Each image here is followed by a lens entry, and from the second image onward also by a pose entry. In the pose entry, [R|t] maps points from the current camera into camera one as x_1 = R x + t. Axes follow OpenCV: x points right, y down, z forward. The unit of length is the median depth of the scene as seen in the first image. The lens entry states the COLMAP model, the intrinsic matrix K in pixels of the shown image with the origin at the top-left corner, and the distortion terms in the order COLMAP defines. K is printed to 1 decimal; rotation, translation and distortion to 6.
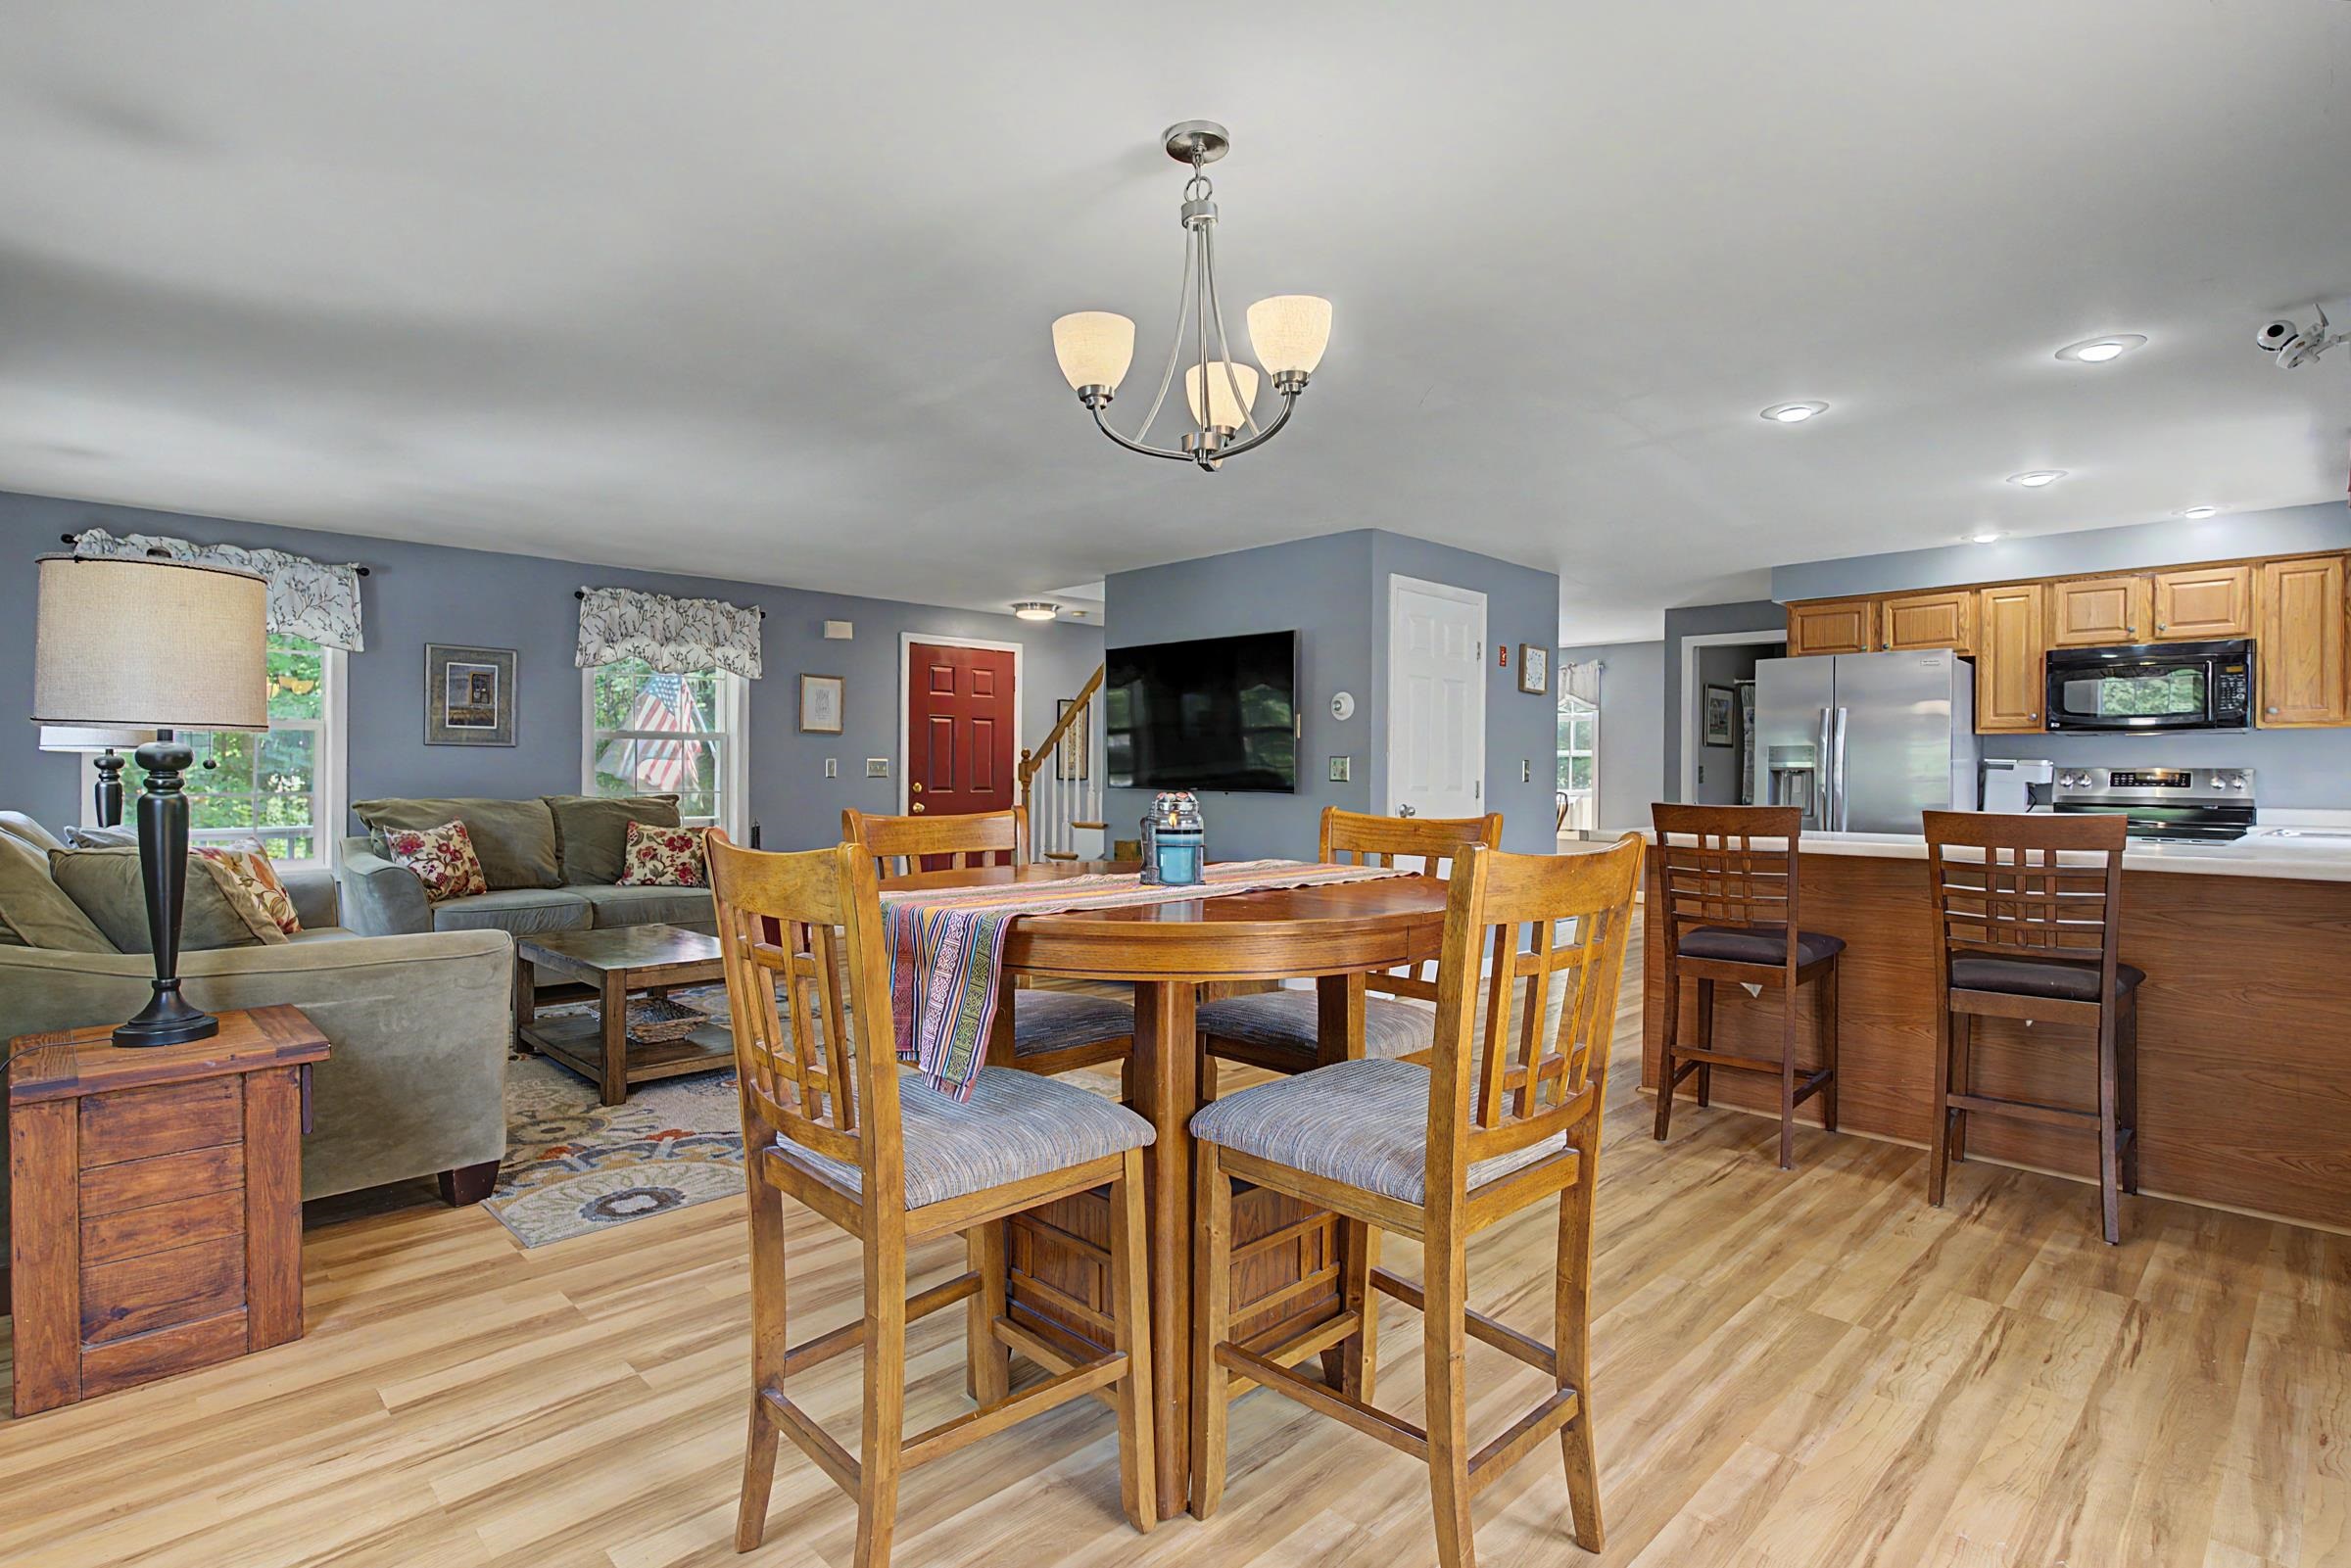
lens RADIAL K [[1122.3, 0, 1176.3], [0, 1122.3, 781.4], [0, 0, 1]] dist [0.012547, 0.000073]
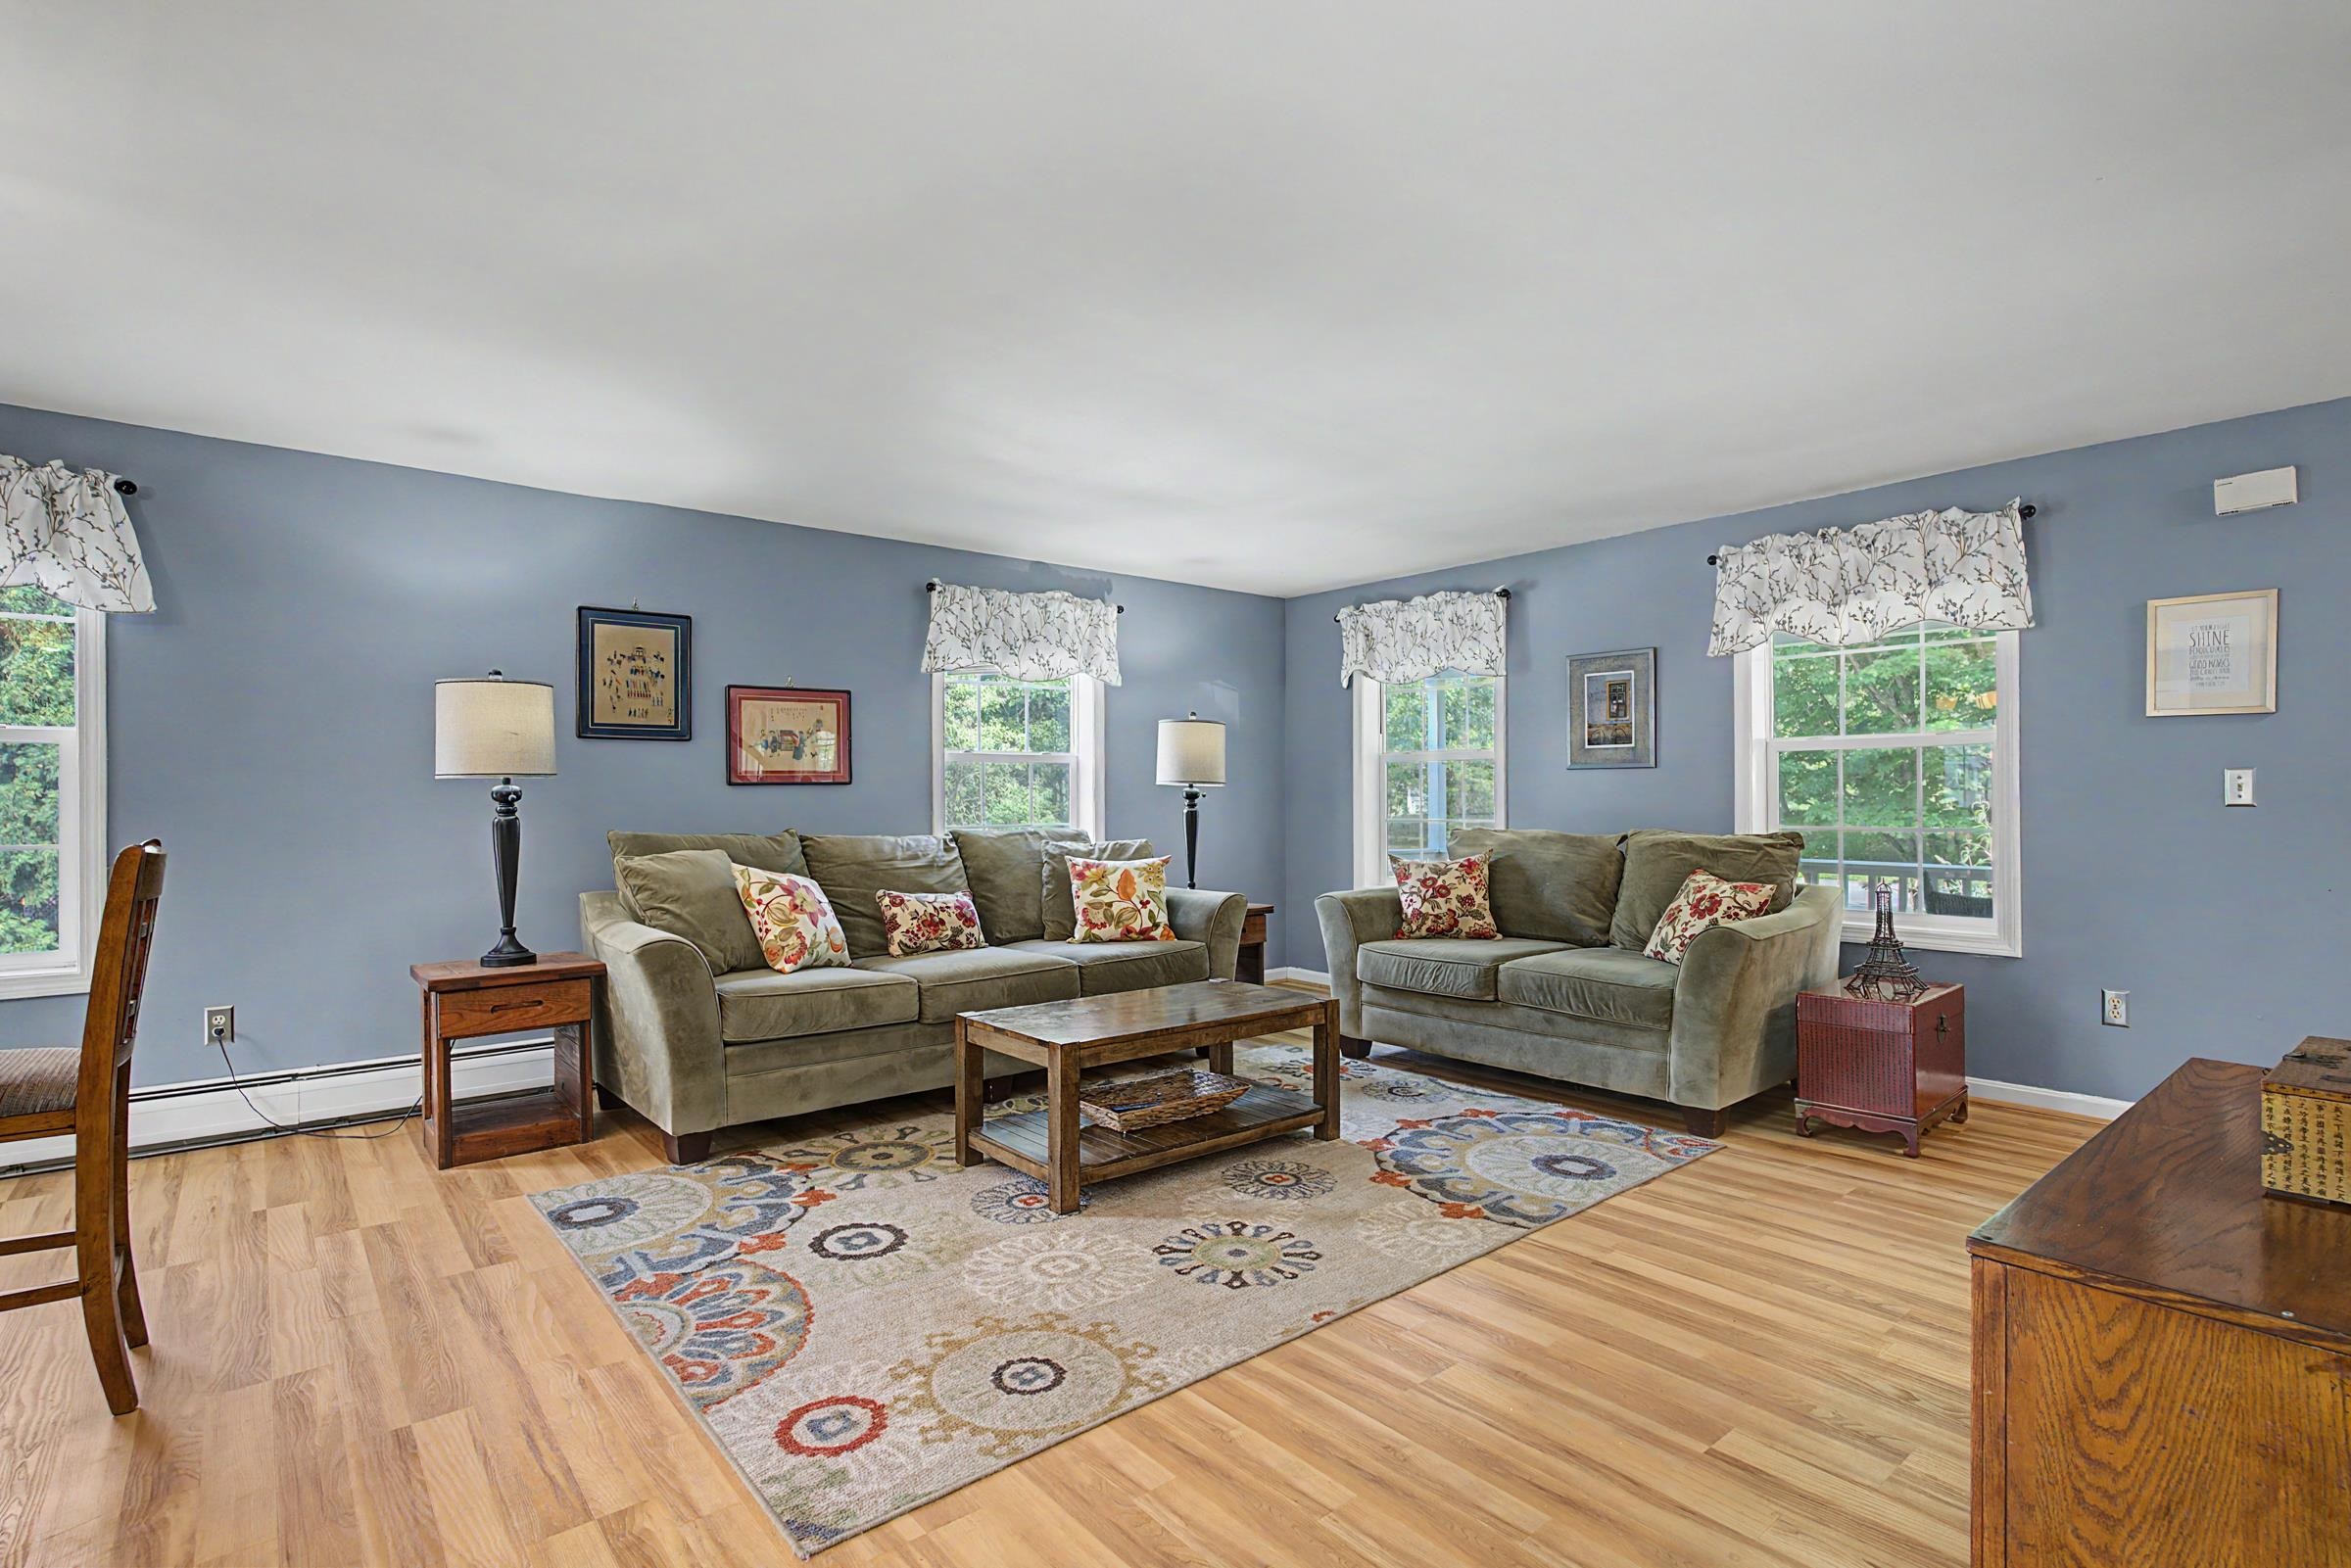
lens RADIAL K [[1122.3, 0, 1169.6], [0, 1122.3, 794.6], [0, 0, 1]] dist [0.012547, 0.000073]
pose [[-0.082139, 0.004974, -0.996608, 0.444842], [0.002630, 0.999985, 0.004775, -0.028498], [0.996617, -0.002228, -0.082151, 1.302986]]
